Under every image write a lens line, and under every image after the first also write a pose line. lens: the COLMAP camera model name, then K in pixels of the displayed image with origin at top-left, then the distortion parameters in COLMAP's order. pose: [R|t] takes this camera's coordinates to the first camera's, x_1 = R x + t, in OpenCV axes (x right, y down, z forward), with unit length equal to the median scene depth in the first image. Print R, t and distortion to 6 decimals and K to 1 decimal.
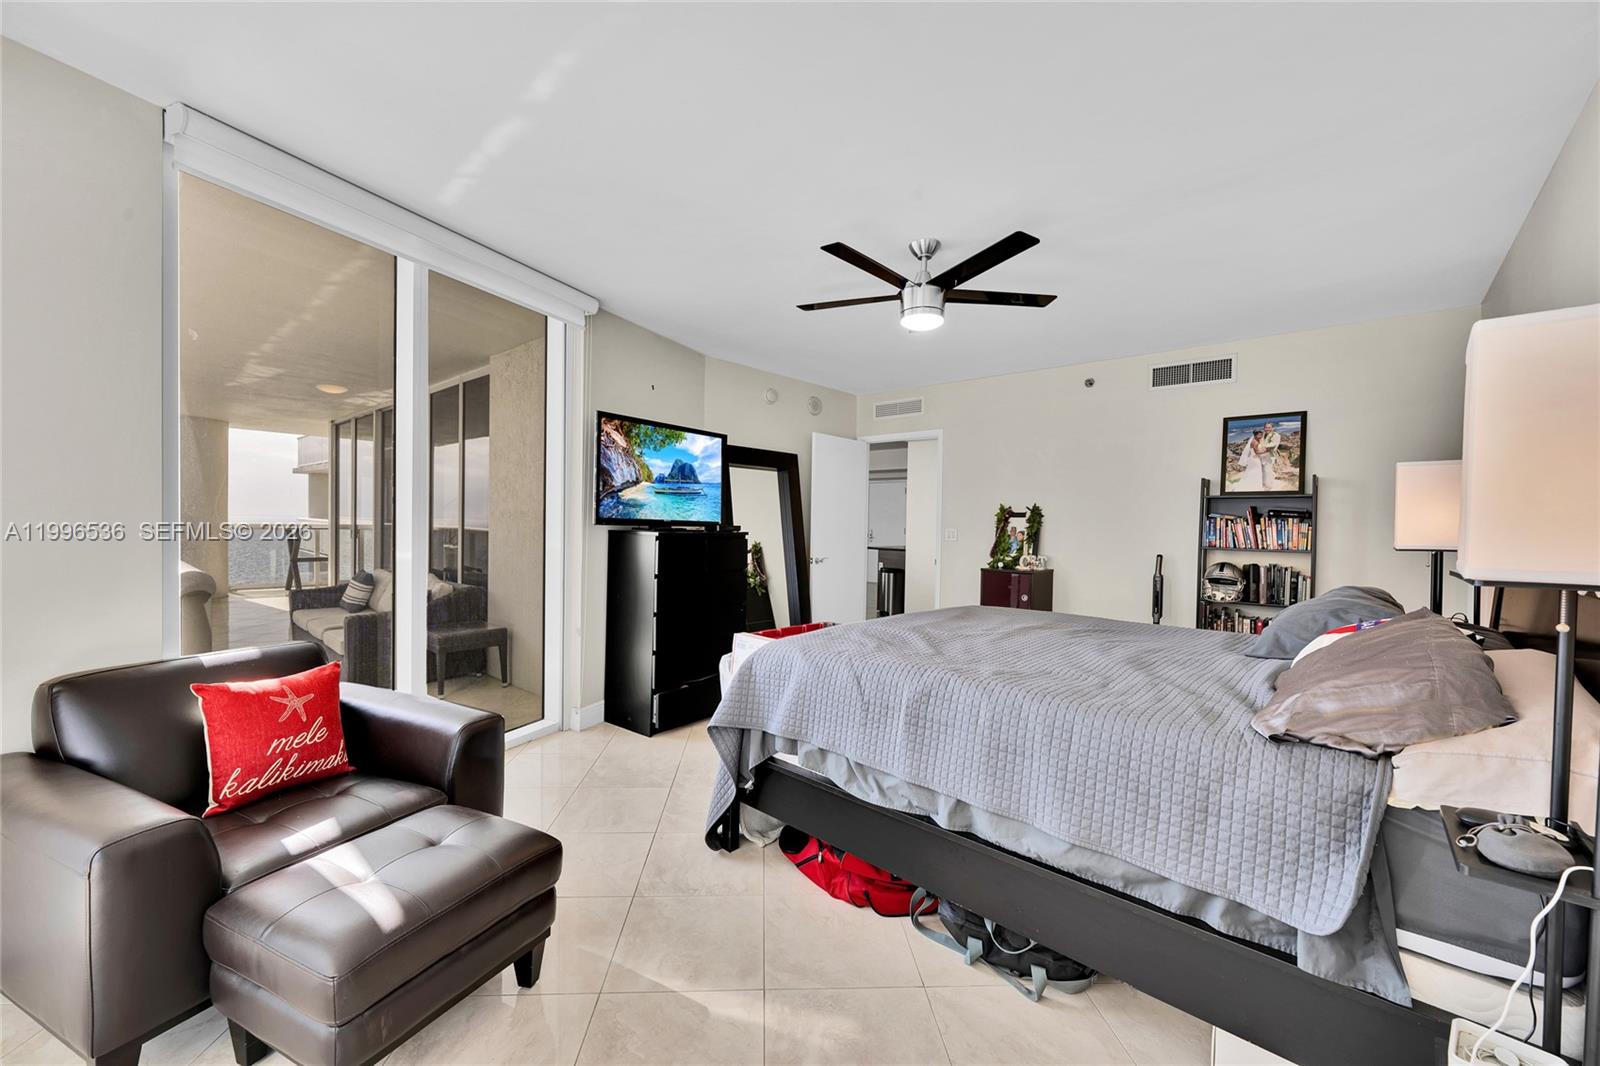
lens RADIAL K [[634.7, 0, 797.1], [0, 634.7, 531.3], [0, 0, 1]] dist [0.000168, -0.000002]
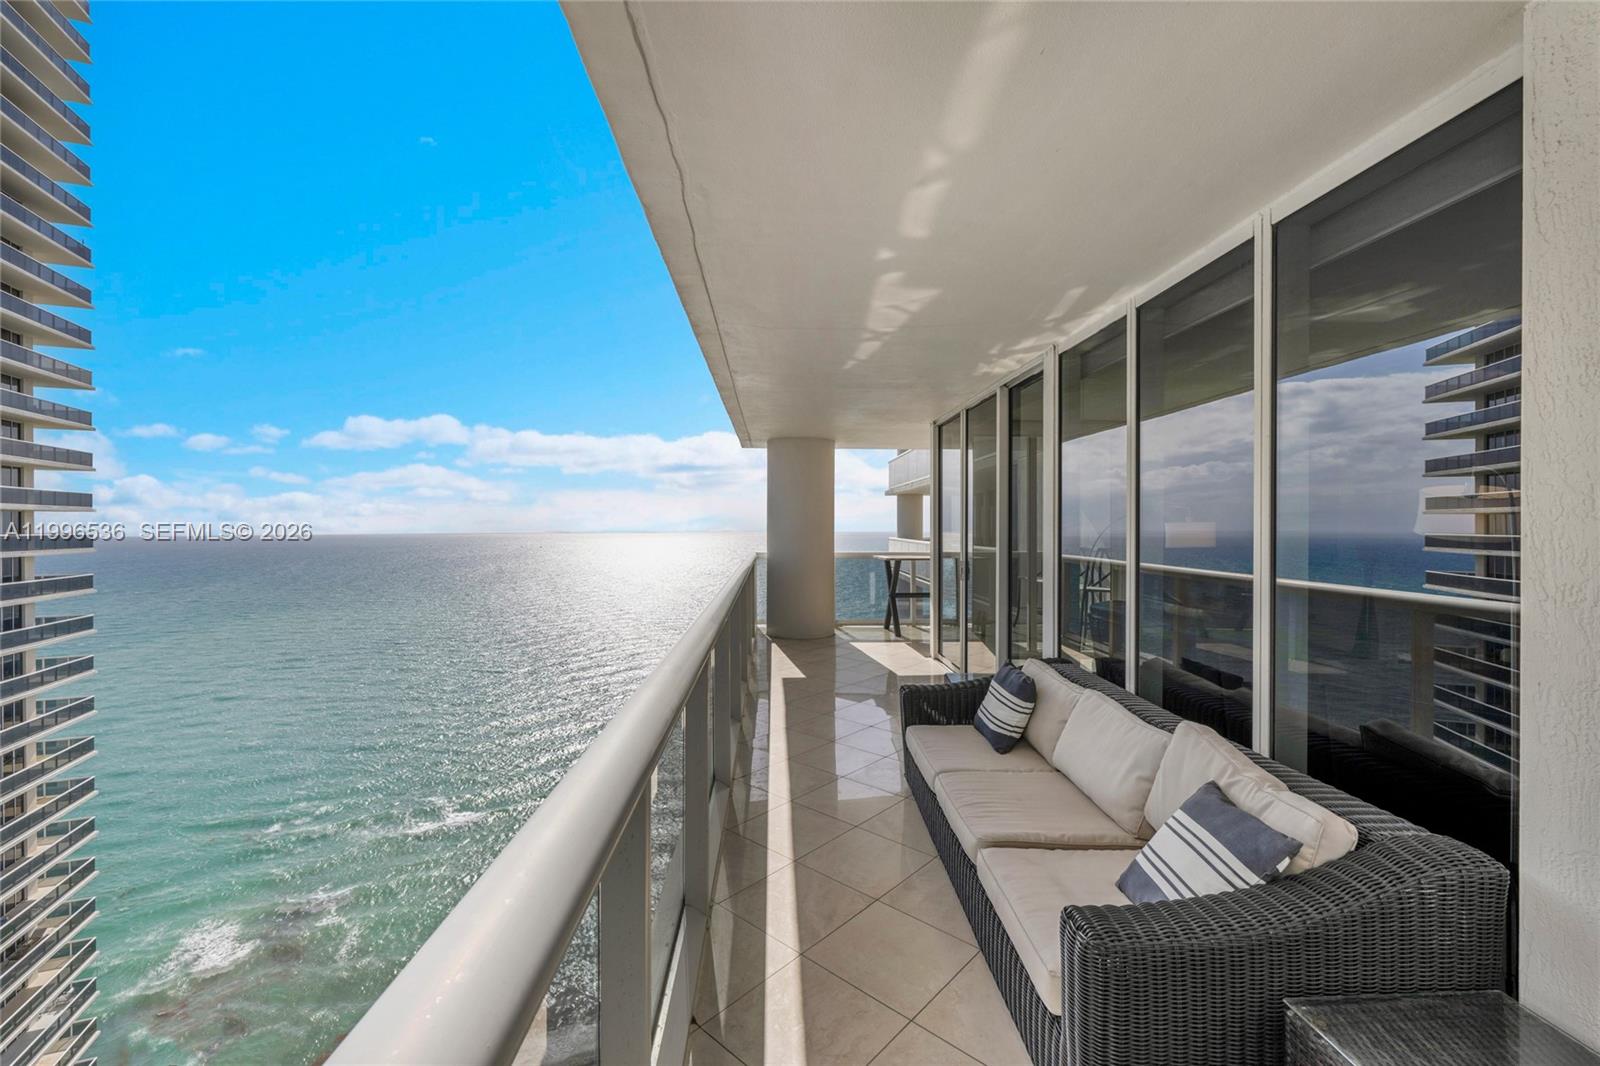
lens RADIAL K [[659.4, 0, 805.9], [0, 659.4, 532.6], [0, 0, 1]] dist [-0.000738, -0.000156]
pose [[0.707901, -0.009140, -0.706252, -0.266175], [-0.003196, 0.999865, -0.016143, -0.026776], [0.706304, 0.013684, 0.707776, 0.309770]]
